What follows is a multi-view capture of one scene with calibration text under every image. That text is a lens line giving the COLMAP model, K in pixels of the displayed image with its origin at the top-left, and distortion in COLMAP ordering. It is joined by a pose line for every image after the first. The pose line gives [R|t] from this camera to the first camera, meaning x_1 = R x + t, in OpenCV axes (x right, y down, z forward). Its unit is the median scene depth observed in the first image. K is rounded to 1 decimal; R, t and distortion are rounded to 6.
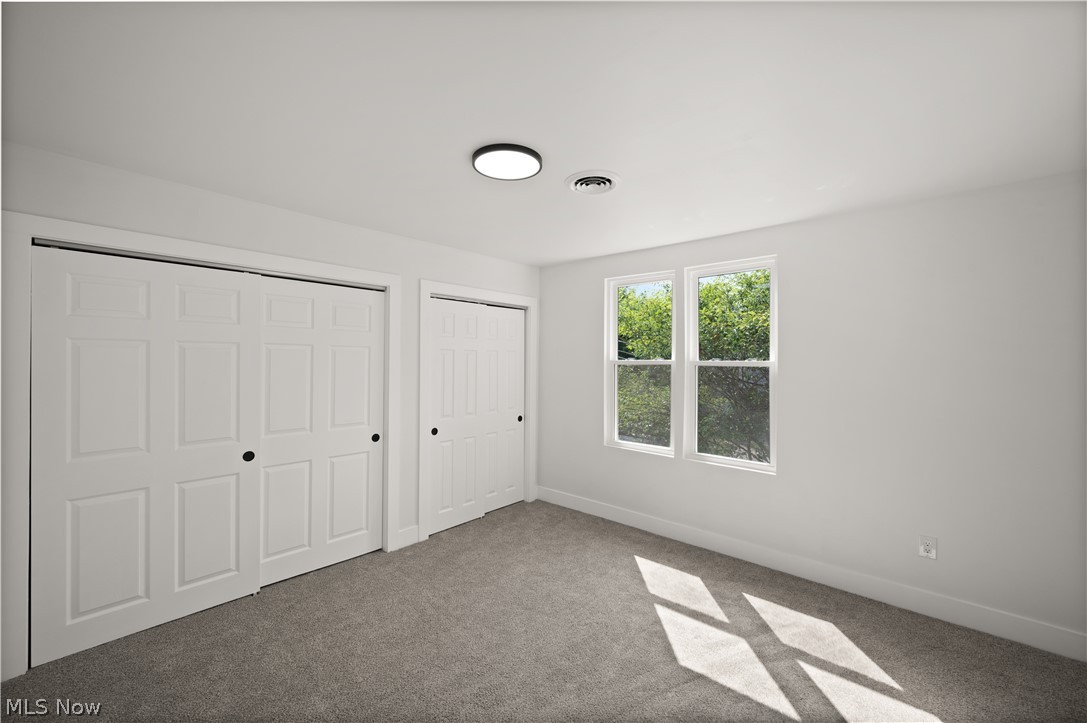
lens RADIAL K [[432.3, 0, 550.7], [0, 432.3, 360.6], [0, 0, 1]] dist [-0.001324, -0.000105]
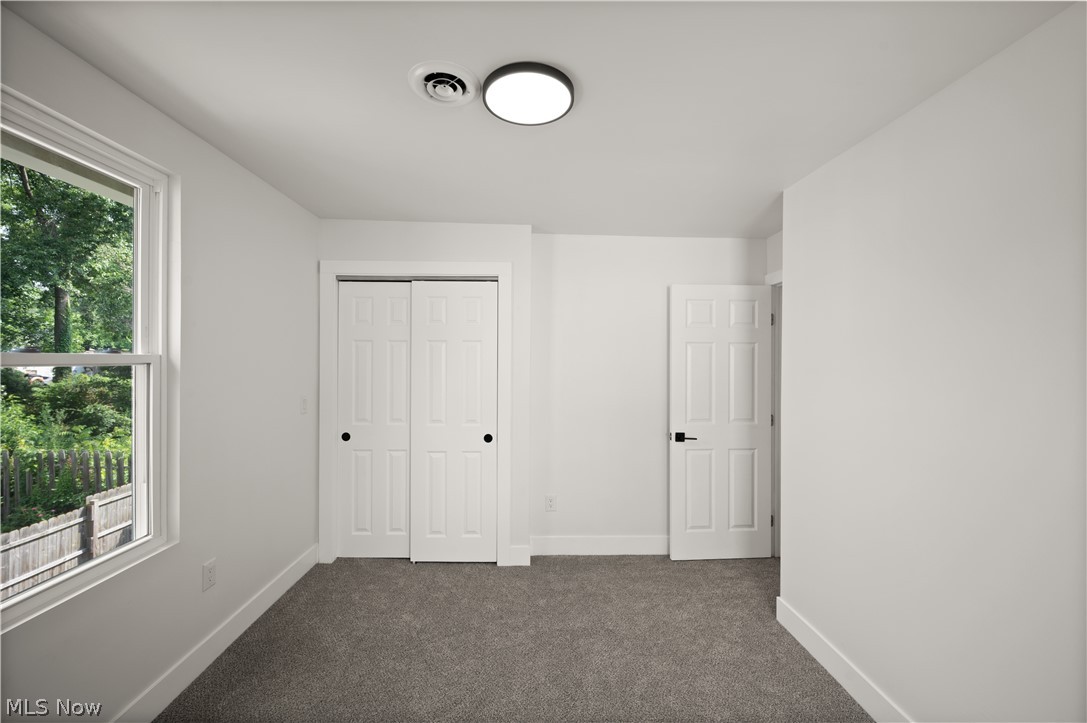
lens RADIAL K [[432.3, 0, 544.1], [0, 432.3, 361.9], [0, 0, 1]] dist [-0.001324, -0.000105]
pose [[0.703284, 0.005360, -0.710889, 0.429403], [-0.002748, 0.999985, 0.004820, 0.010100], [0.710904, -0.001437, 0.703288, 0.509306]]
